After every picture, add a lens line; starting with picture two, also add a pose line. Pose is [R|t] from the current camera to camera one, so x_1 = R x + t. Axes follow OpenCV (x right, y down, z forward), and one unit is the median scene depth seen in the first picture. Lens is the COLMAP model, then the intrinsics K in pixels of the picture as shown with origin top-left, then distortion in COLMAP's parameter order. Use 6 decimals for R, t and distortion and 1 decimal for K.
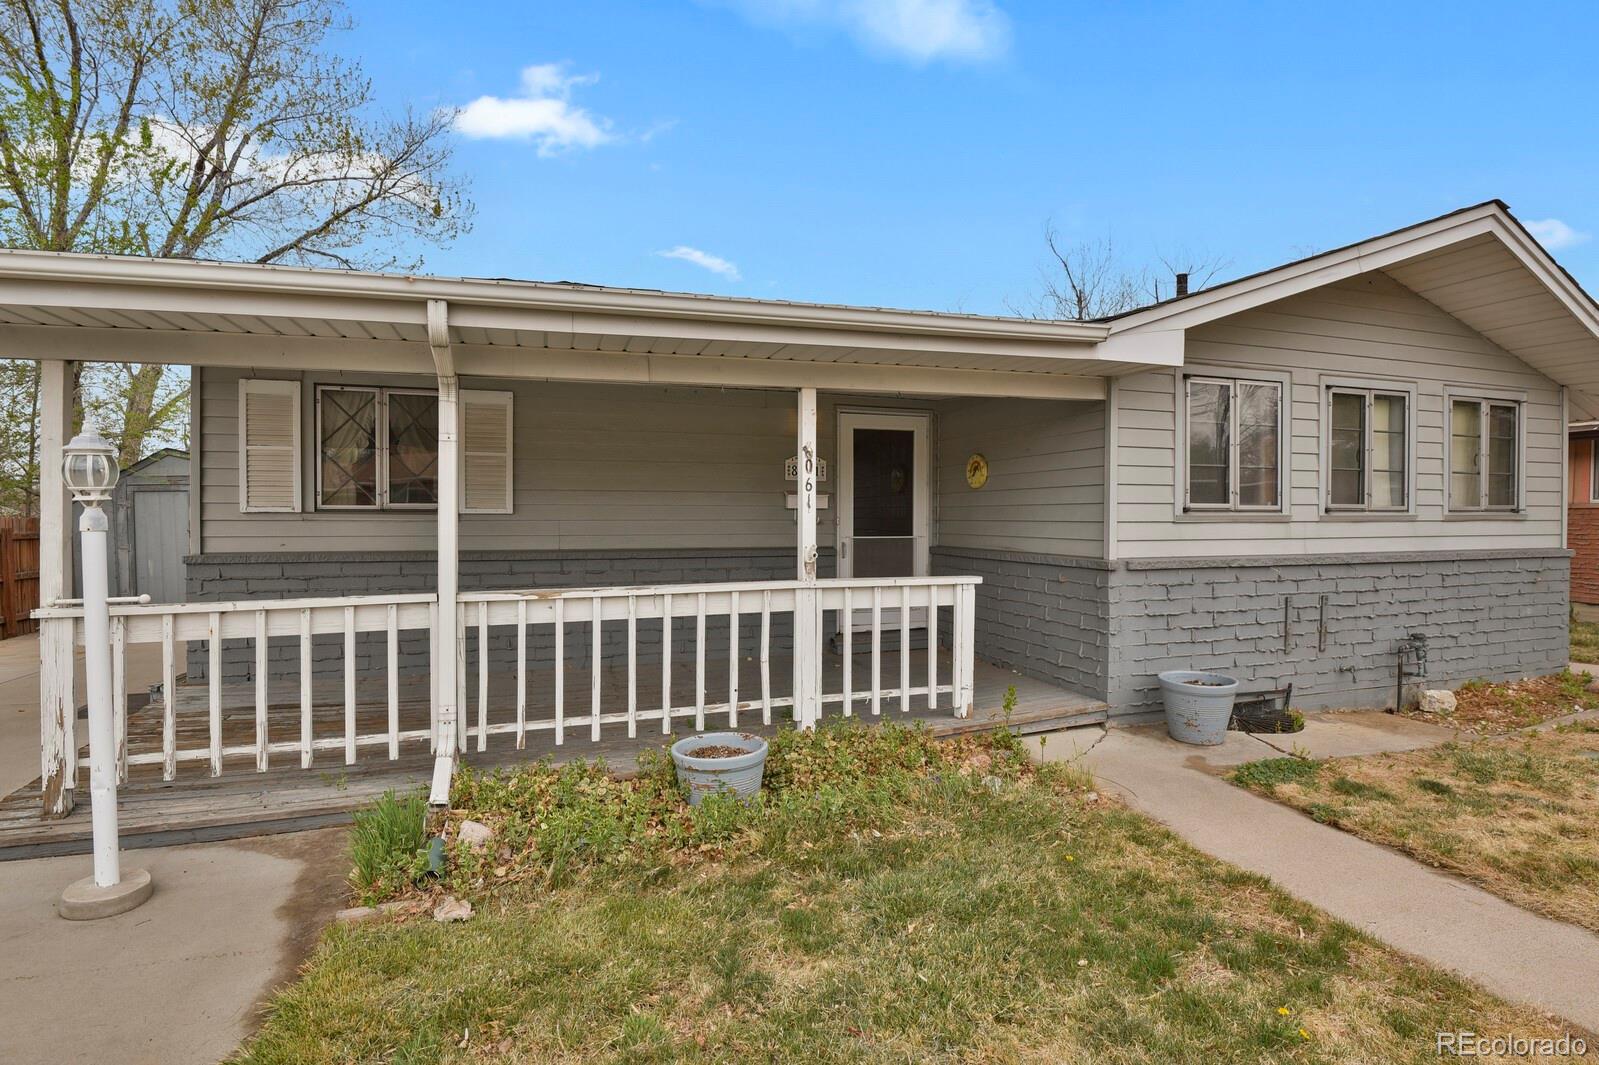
lens RADIAL K [[785.8, 0, 798.8], [0, 785.8, 529.2], [0, 0, 1]] dist [-0.016663, -0.005687]
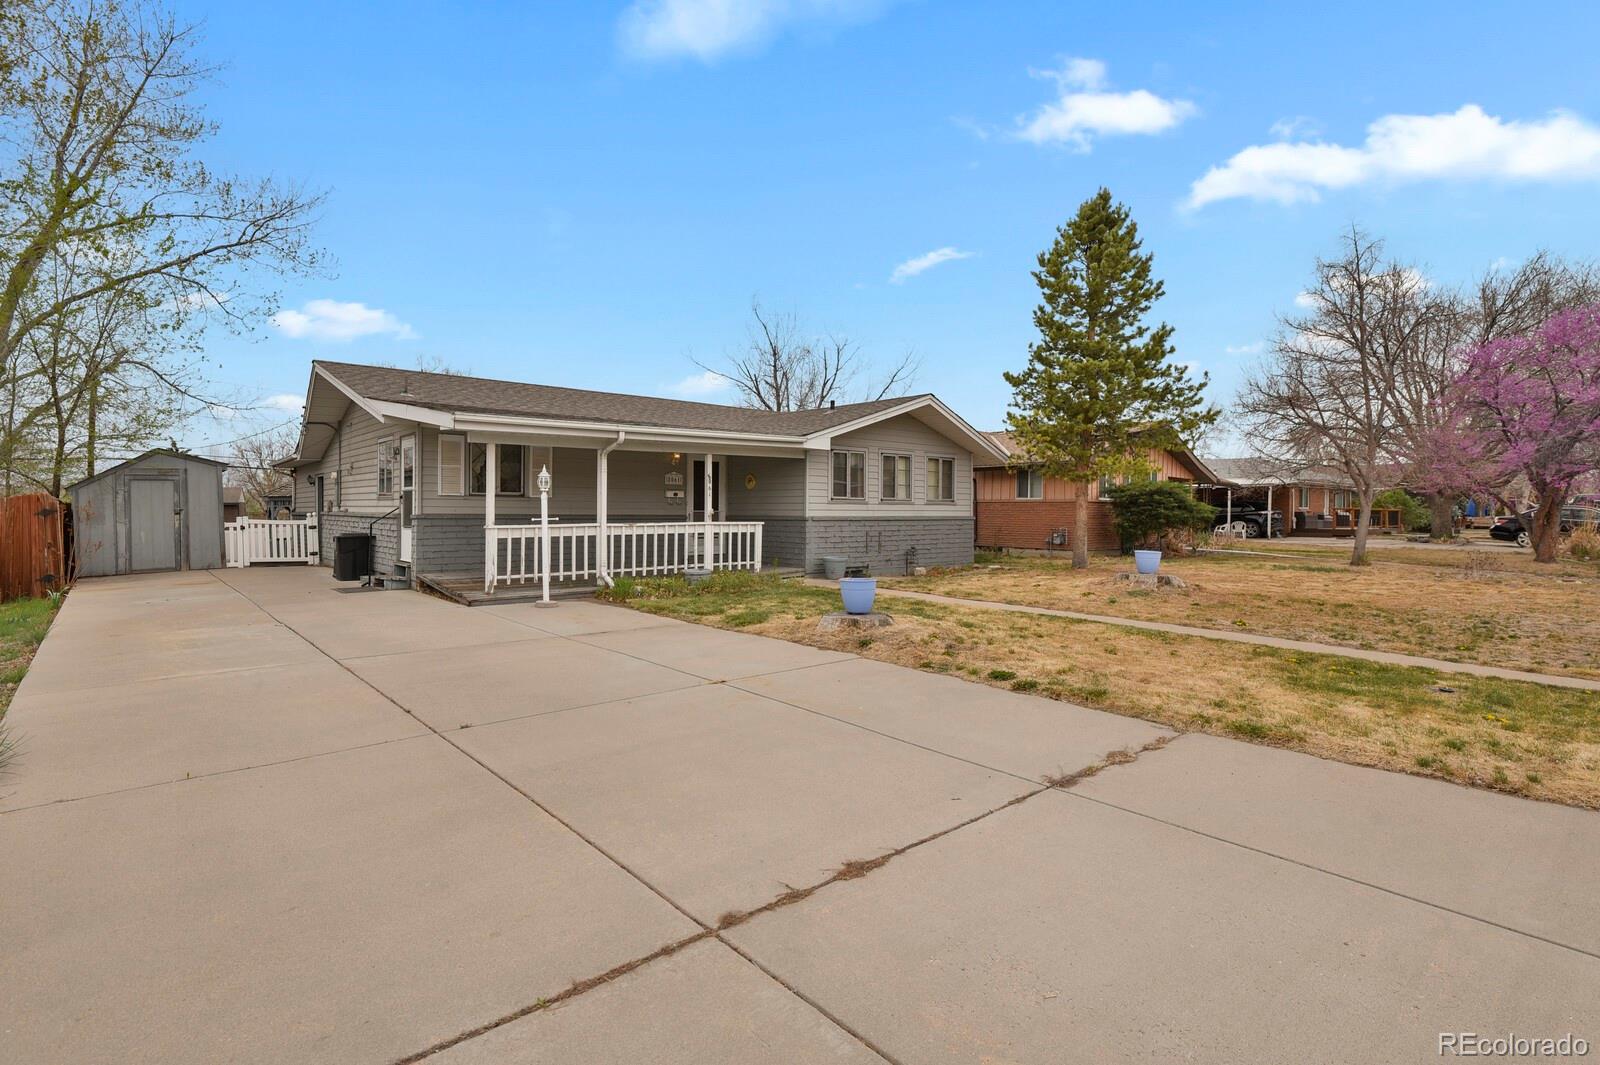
lens RADIAL K [[786.3, 0, 801.4], [0, 786.3, 525.8], [0, 0, 1]] dist [-0.016663, -0.005687]
pose [[0.922495, -0.002041, 0.386004, -0.623984], [0.001264, 0.999997, 0.002265, 0.059072], [-0.386008, -0.001602, 0.922494, -1.402532]]
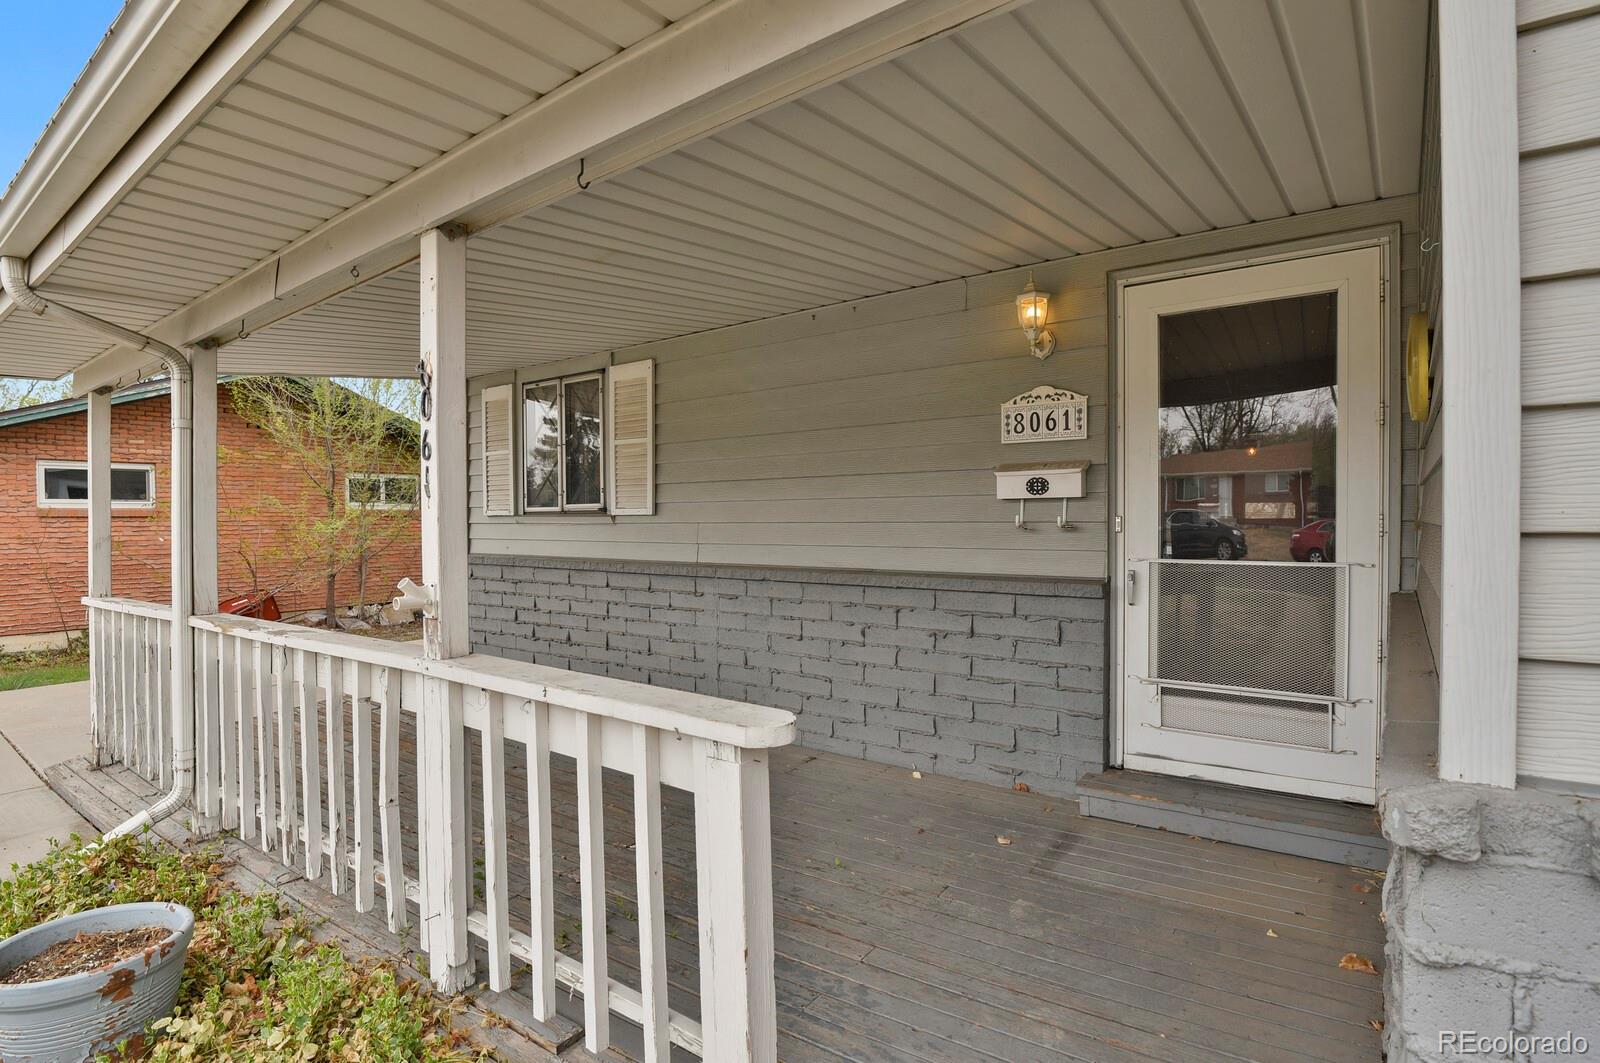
lens RADIAL K [[786.3, 0, 807.7], [0, 786.3, 537.6], [0, 0, 1]] dist [-0.016663, -0.005687]
pose [[0.574119, 0.011730, -0.818688, 0.405575], [-0.013394, 0.999898, 0.004933, -0.002904], [0.818663, 0.008133, 0.574217, 0.743054]]
